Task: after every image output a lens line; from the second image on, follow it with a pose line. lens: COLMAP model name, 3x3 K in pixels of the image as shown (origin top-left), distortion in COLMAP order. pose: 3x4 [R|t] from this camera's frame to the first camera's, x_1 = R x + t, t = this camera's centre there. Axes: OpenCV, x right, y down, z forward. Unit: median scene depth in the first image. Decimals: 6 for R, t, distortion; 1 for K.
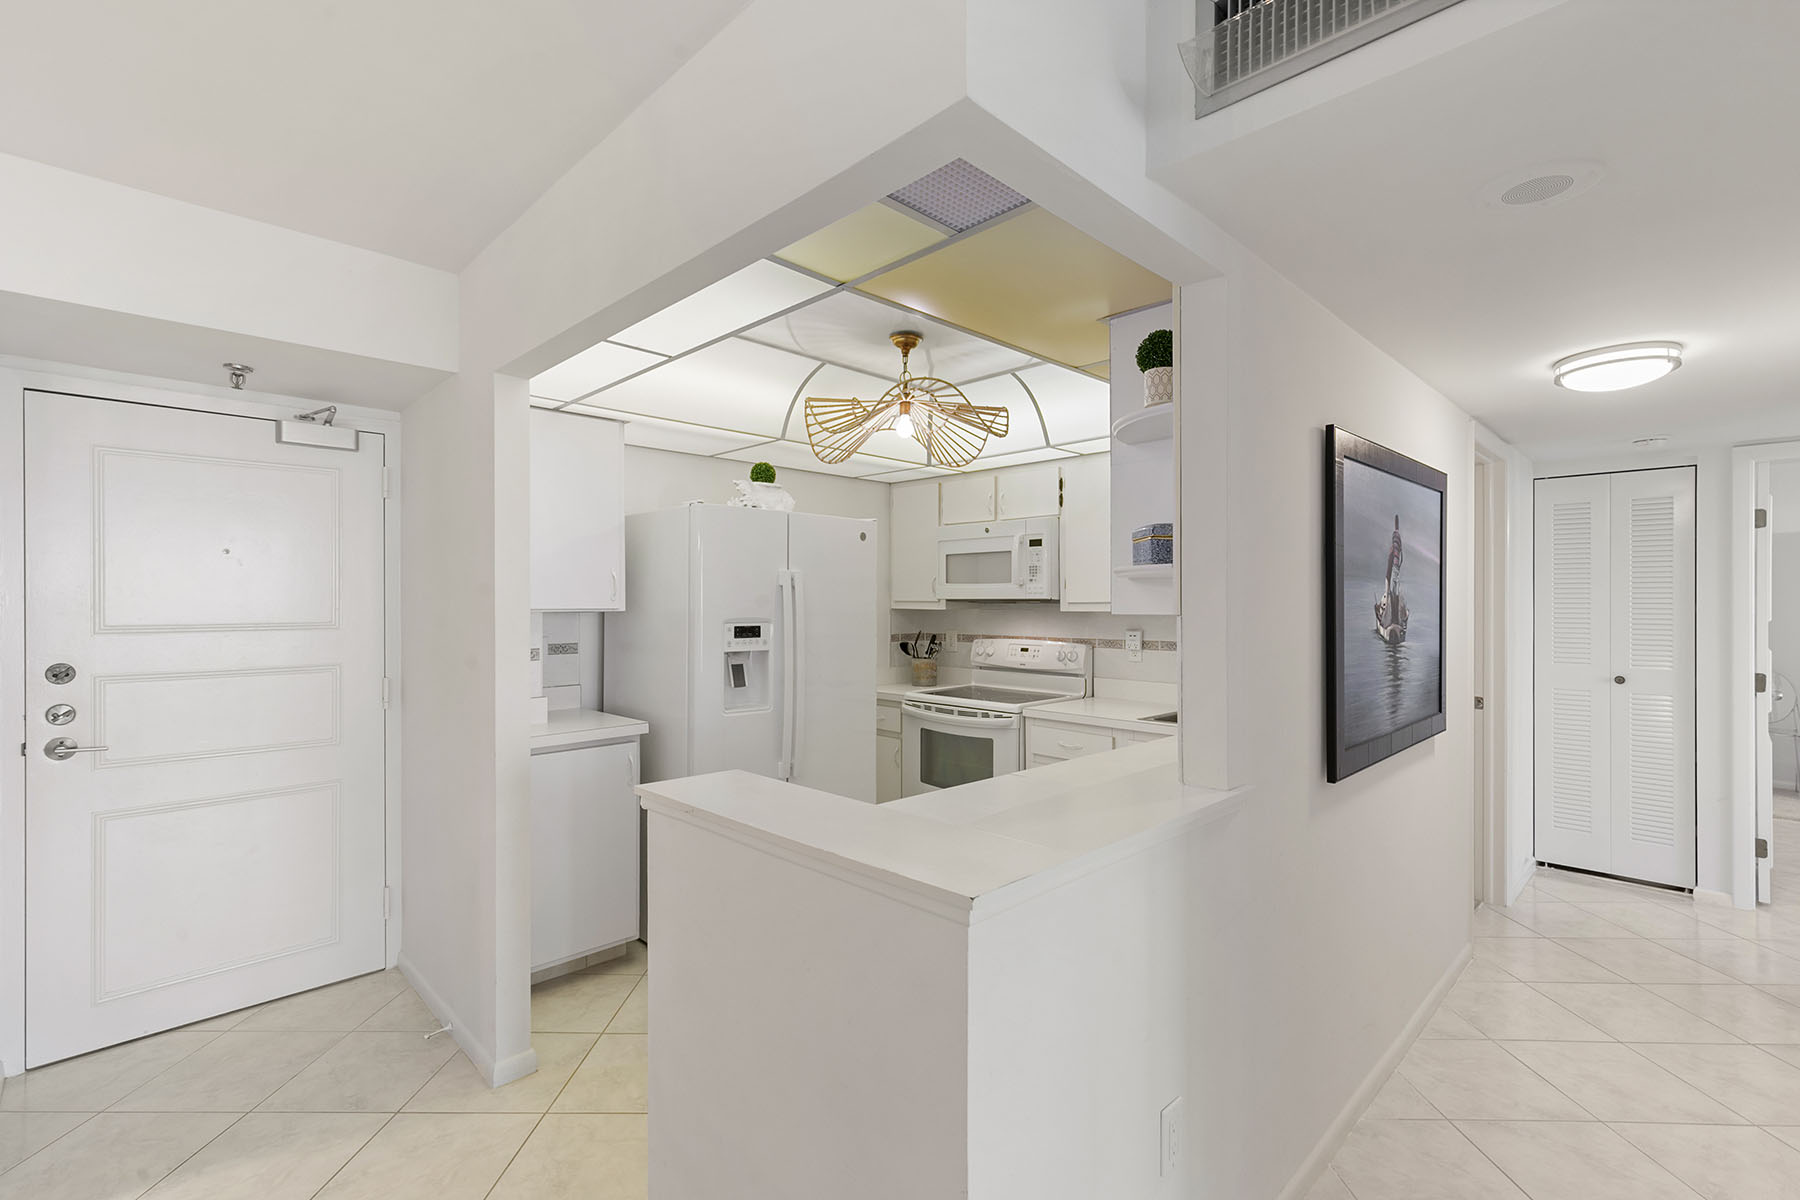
lens RADIAL K [[805.4, 0, 908.8], [0, 805.4, 598.5], [0, 0, 1]] dist [0.001223, 0.000222]
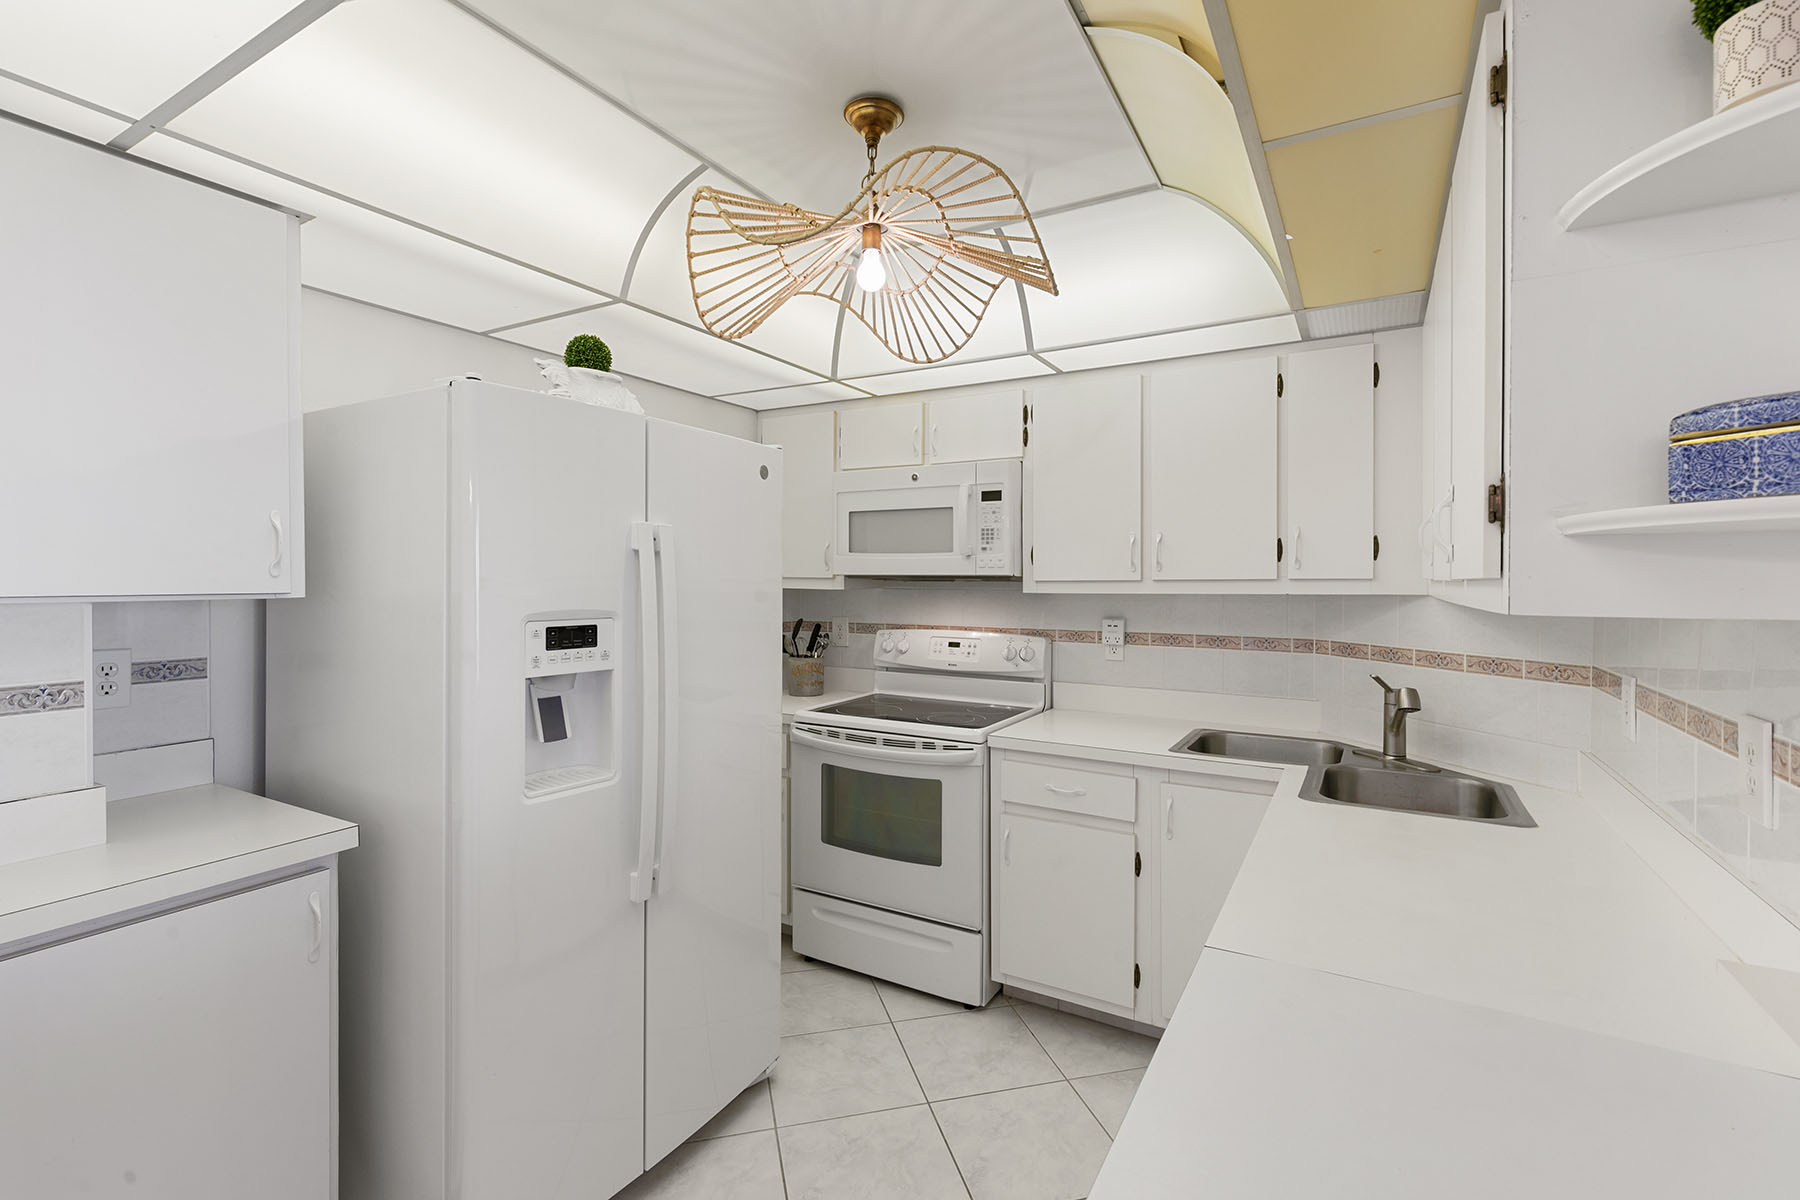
lens RADIAL K [[805.4, 0, 902.7], [0, 805.4, 587.2], [0, 0, 1]] dist [0.001223, 0.000222]
pose [[0.966382, 0.000519, 0.257110, -0.099012], [-0.005333, 0.999823, 0.018026, -0.001574], [-0.257056, -0.018791, 0.966214, 0.340207]]
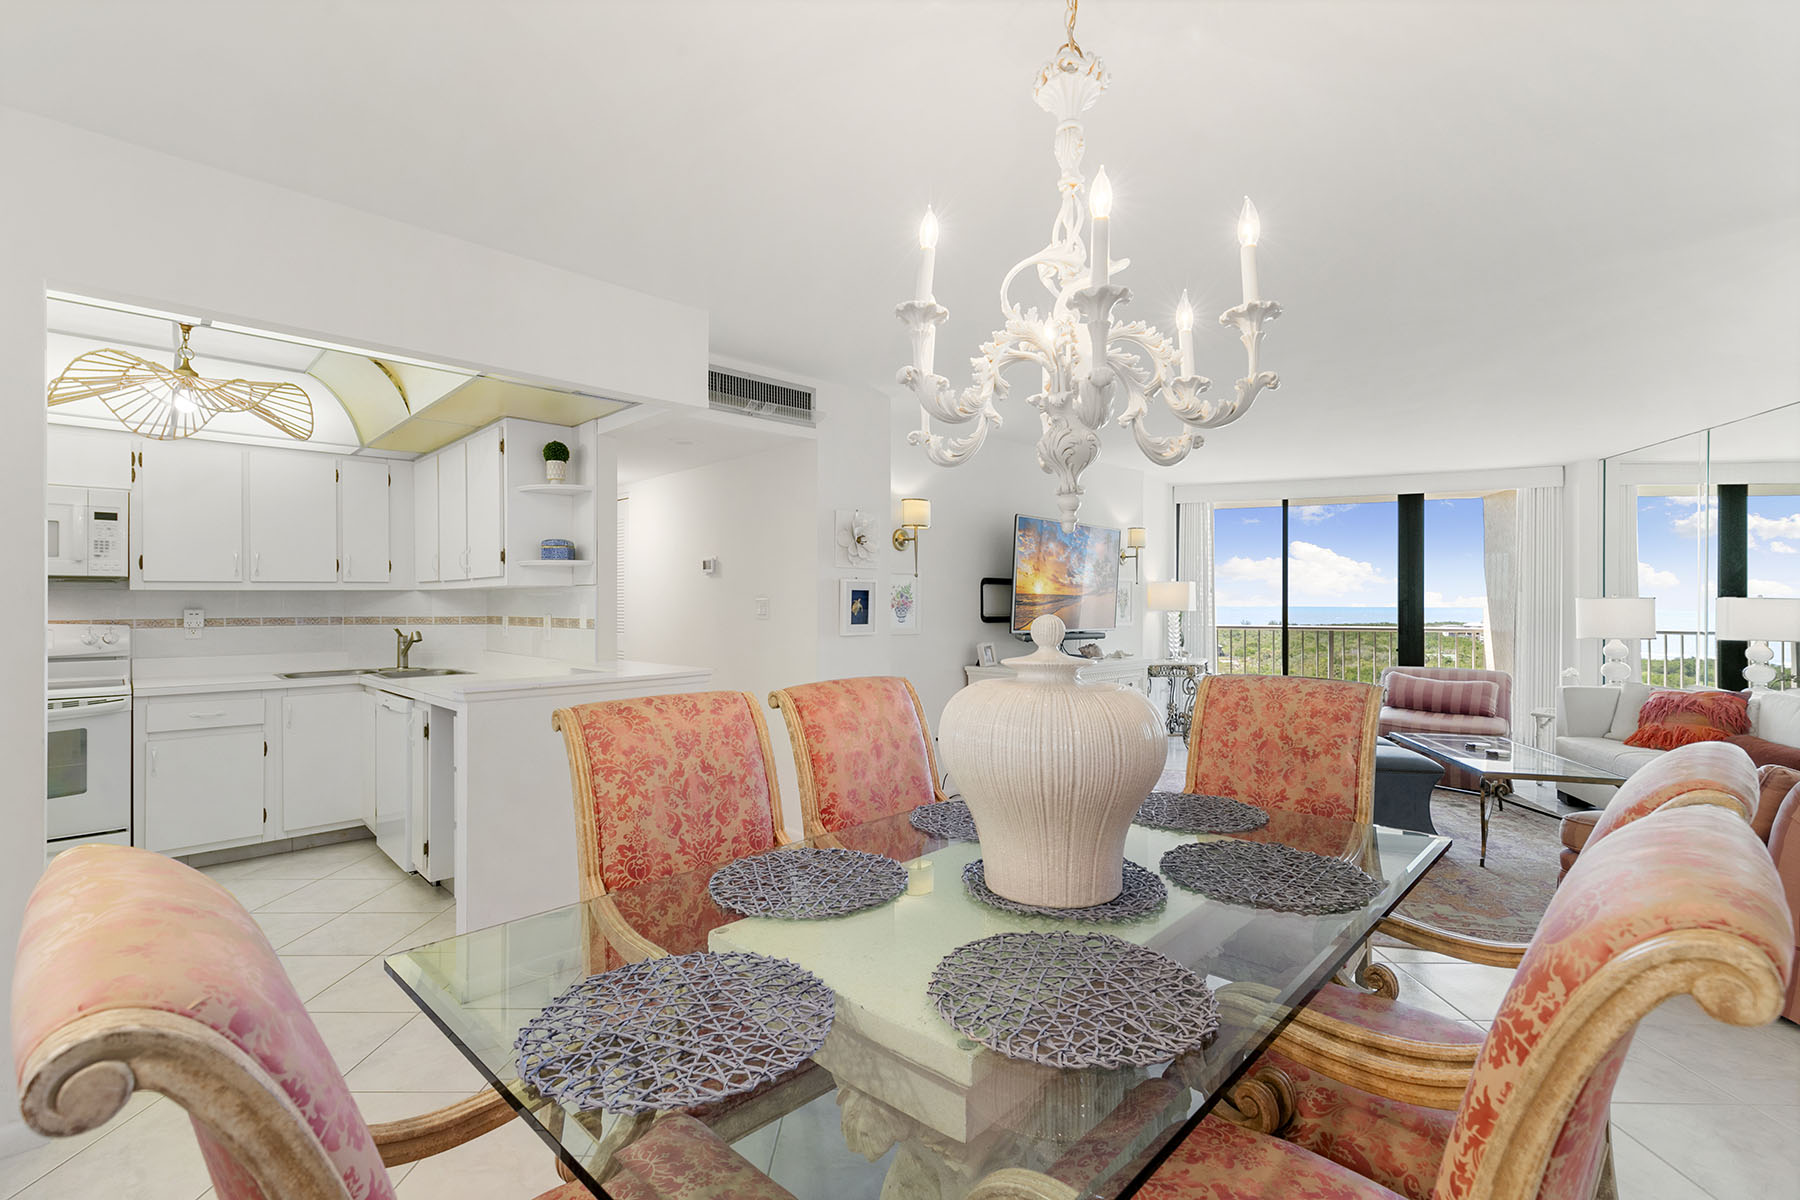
lens RADIAL K [[805.4, 0, 888.7], [0, 805.4, 597.4], [0, 0, 1]] dist [0.001223, 0.000222]
pose [[0.017583, 0.006012, 0.999827, -0.767651], [-0.004827, 0.999971, -0.005928, 0.026440], [-0.999834, -0.004722, 0.017611, 0.074972]]
